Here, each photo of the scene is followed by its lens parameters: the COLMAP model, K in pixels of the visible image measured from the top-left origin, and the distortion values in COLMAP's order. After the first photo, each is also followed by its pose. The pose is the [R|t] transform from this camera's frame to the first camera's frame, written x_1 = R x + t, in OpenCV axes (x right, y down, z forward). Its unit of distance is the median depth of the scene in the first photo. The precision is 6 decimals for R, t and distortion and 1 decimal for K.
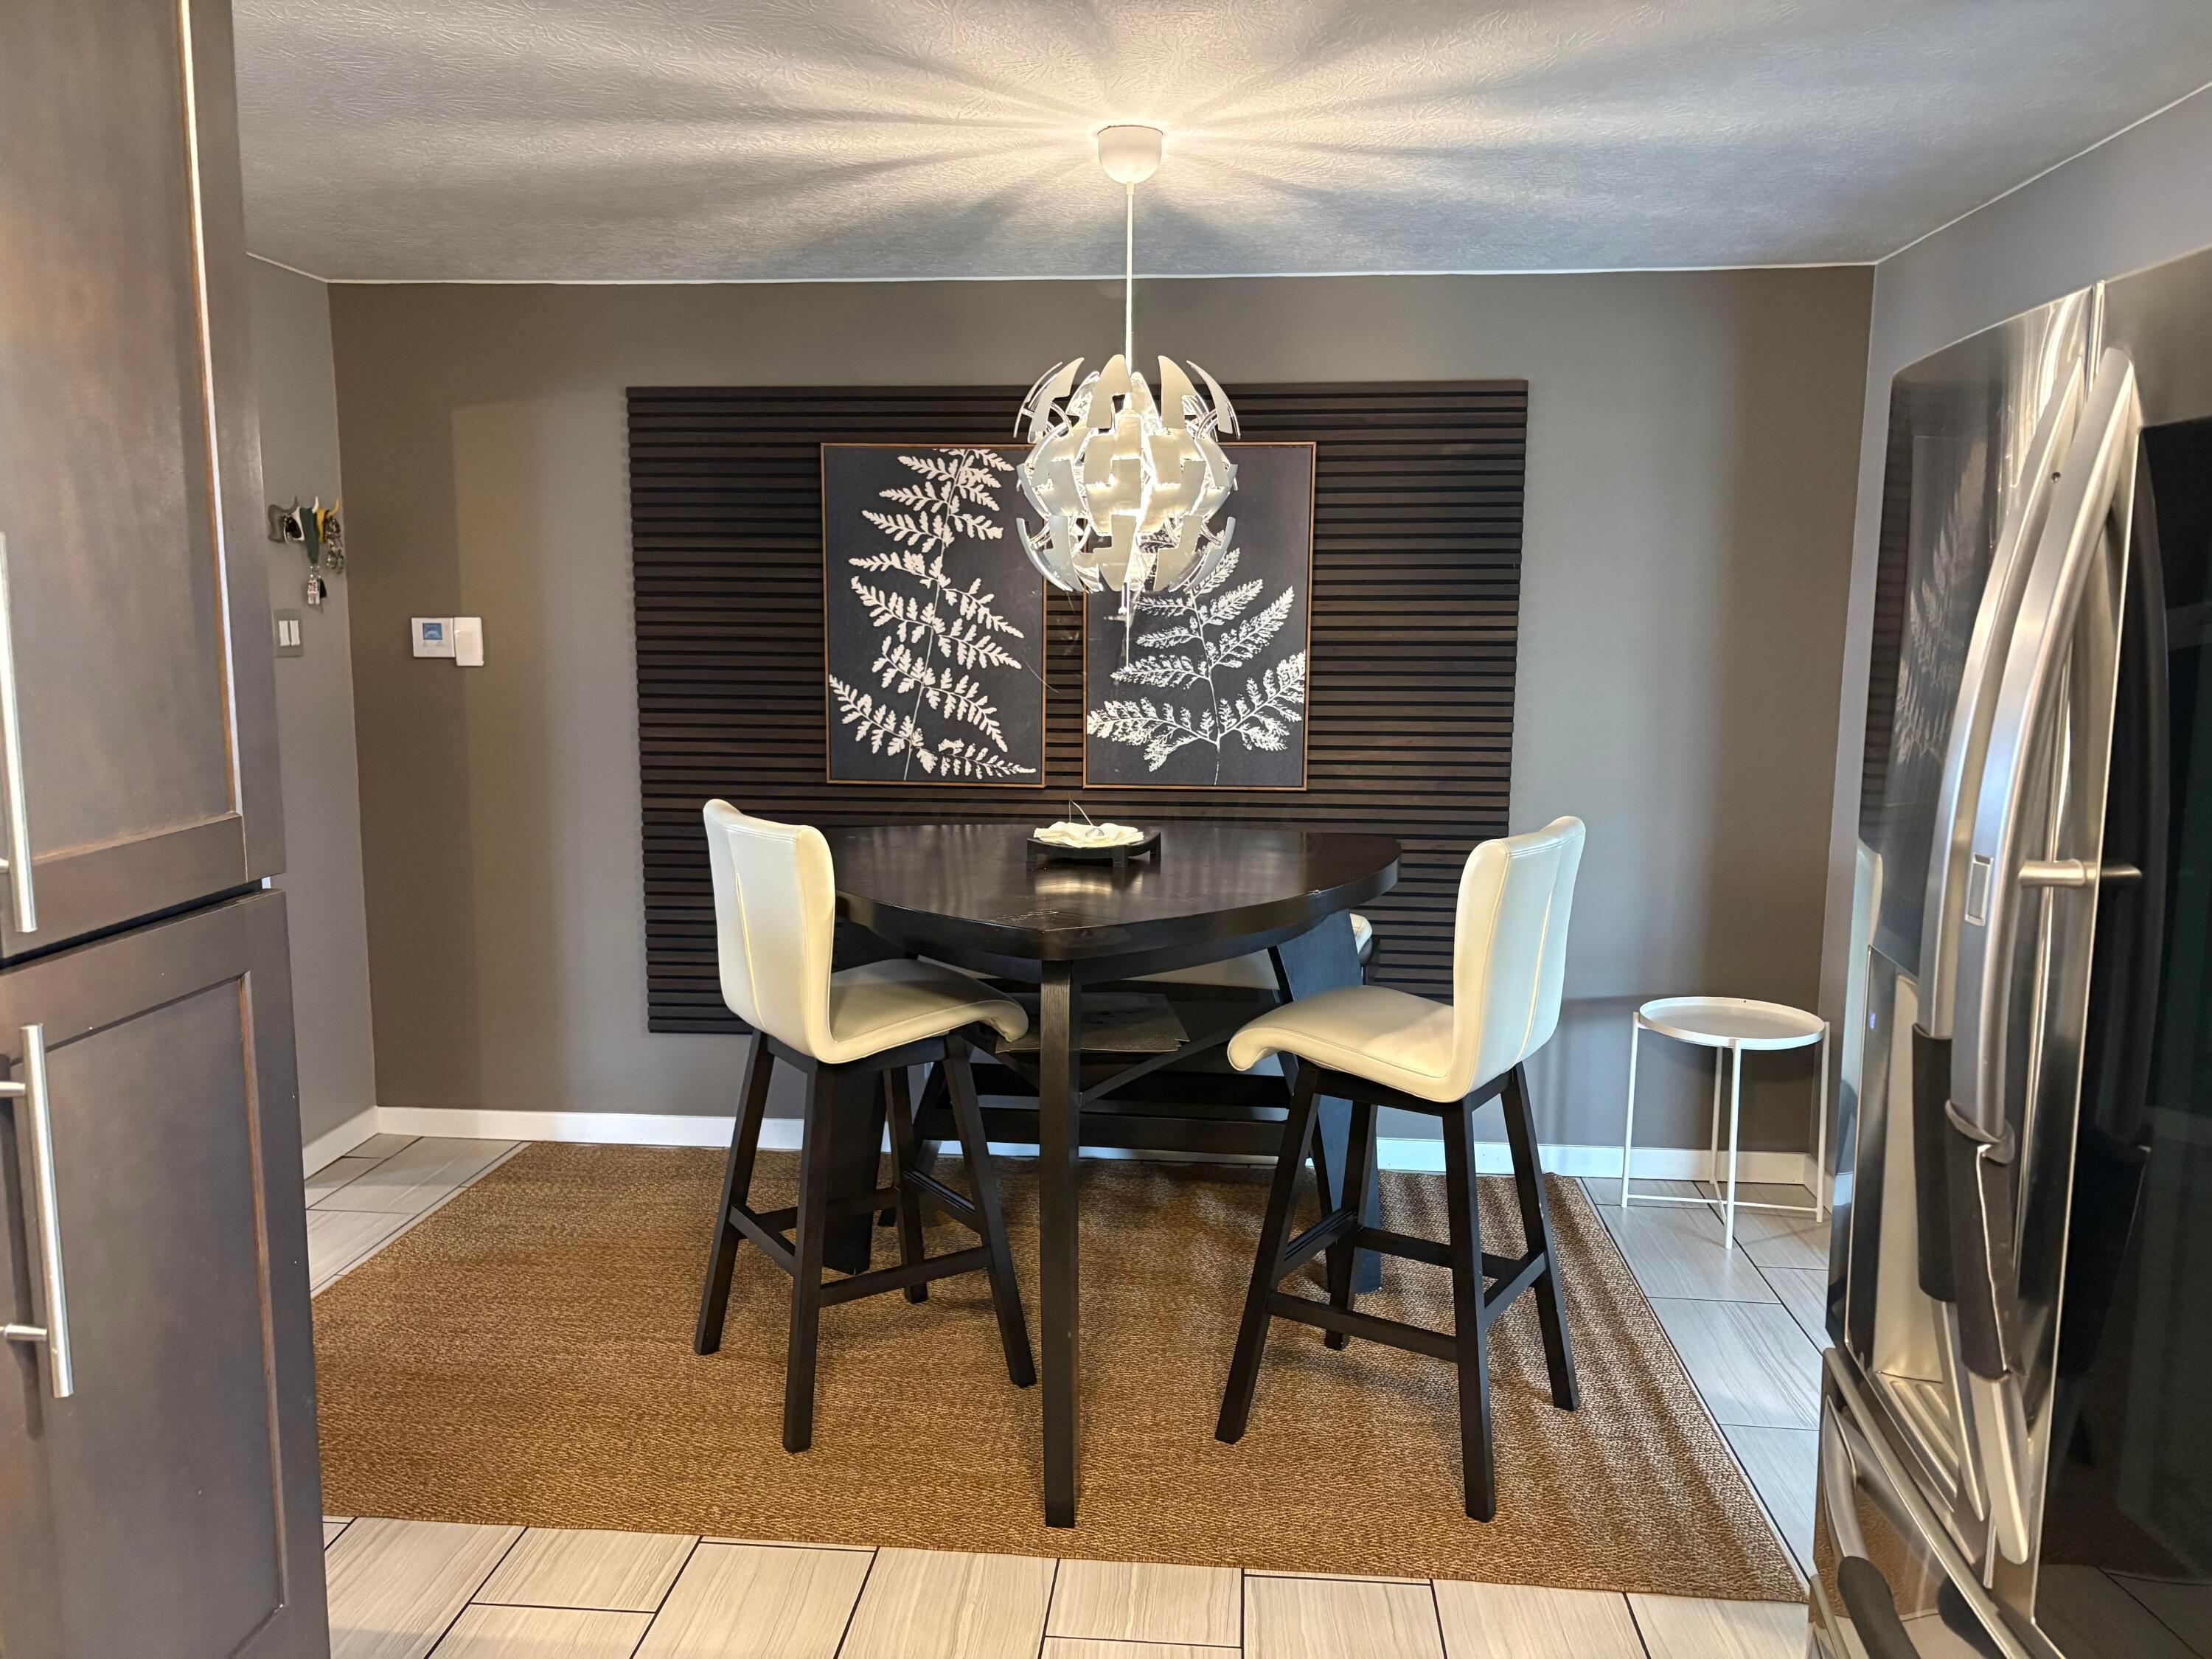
lens RADIAL K [[1670.9, 0, 1106.9], [0, 1670.9, 832.3], [0, 0, 1]] dist [0.062164, -0.073858]
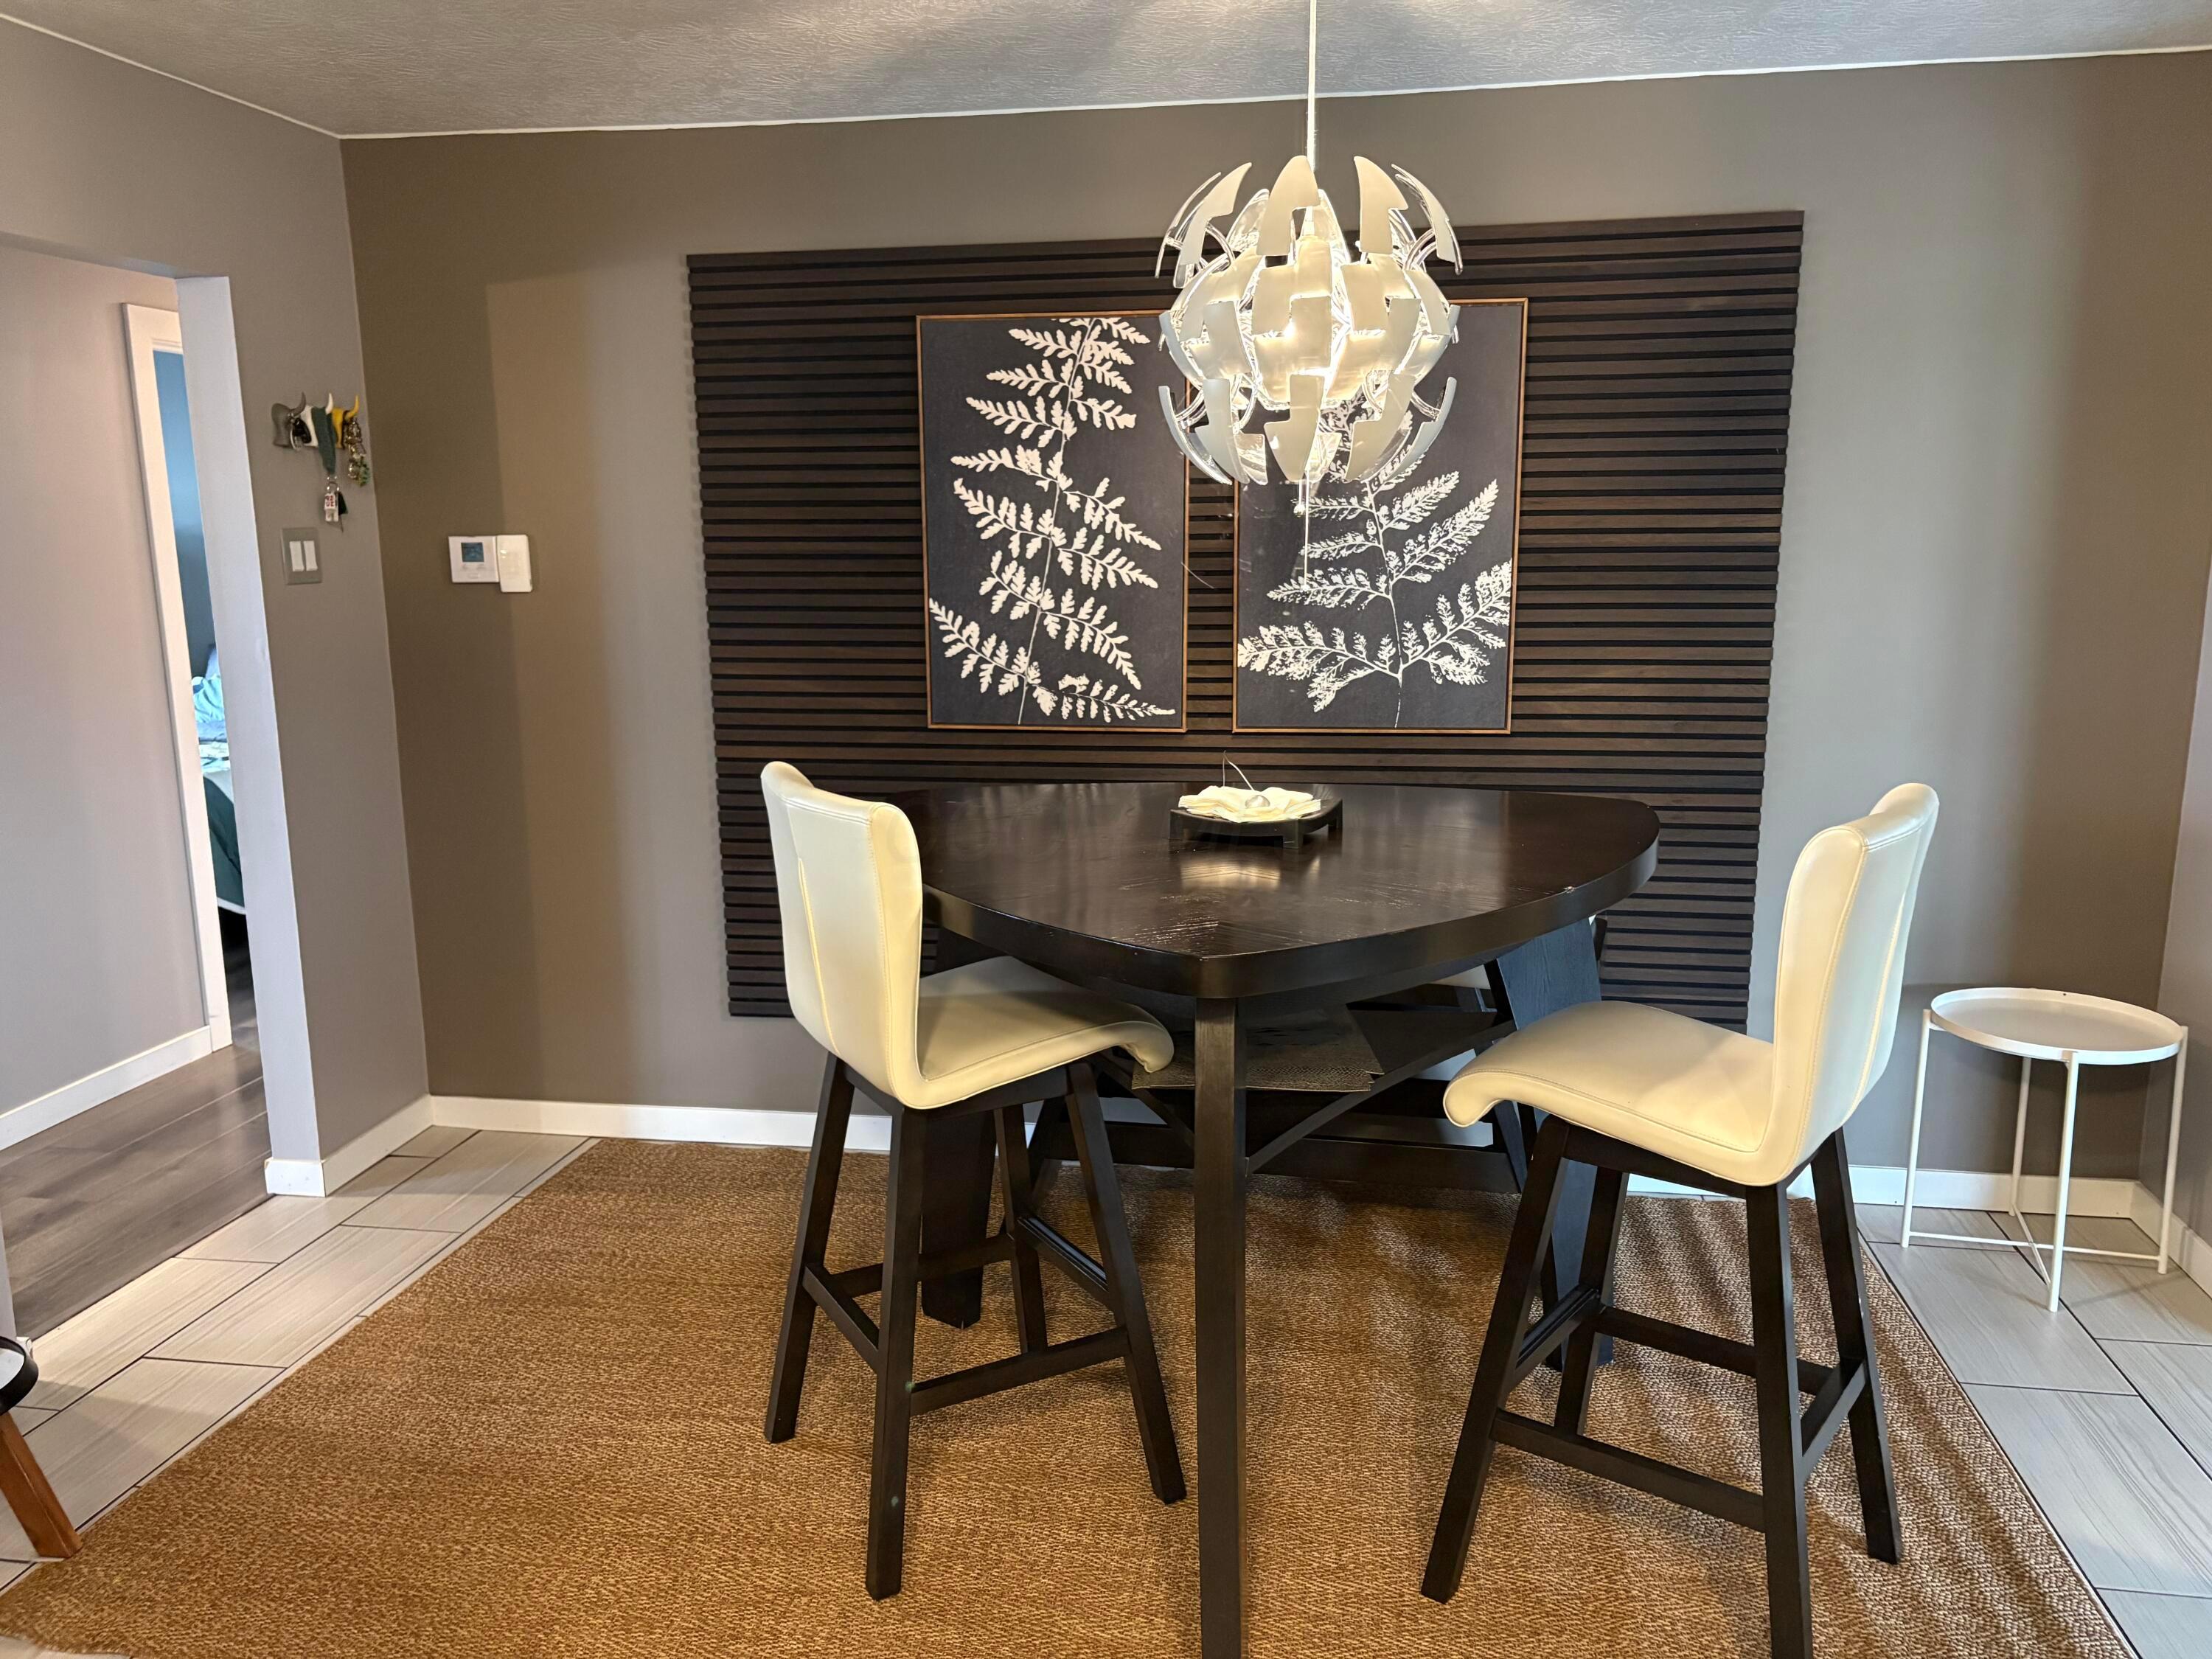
lens RADIAL K [[1670.9, 0, 1106.9], [0, 1670.9, 832.3], [0, 0, 1]] dist [0.062164, -0.073858]
pose [[0.997168, -0.000692, -0.075209, -0.015186], [0.004407, 0.998777, 0.049243, -0.019050], [0.075083, -0.049435, 0.995951, 0.177091]]
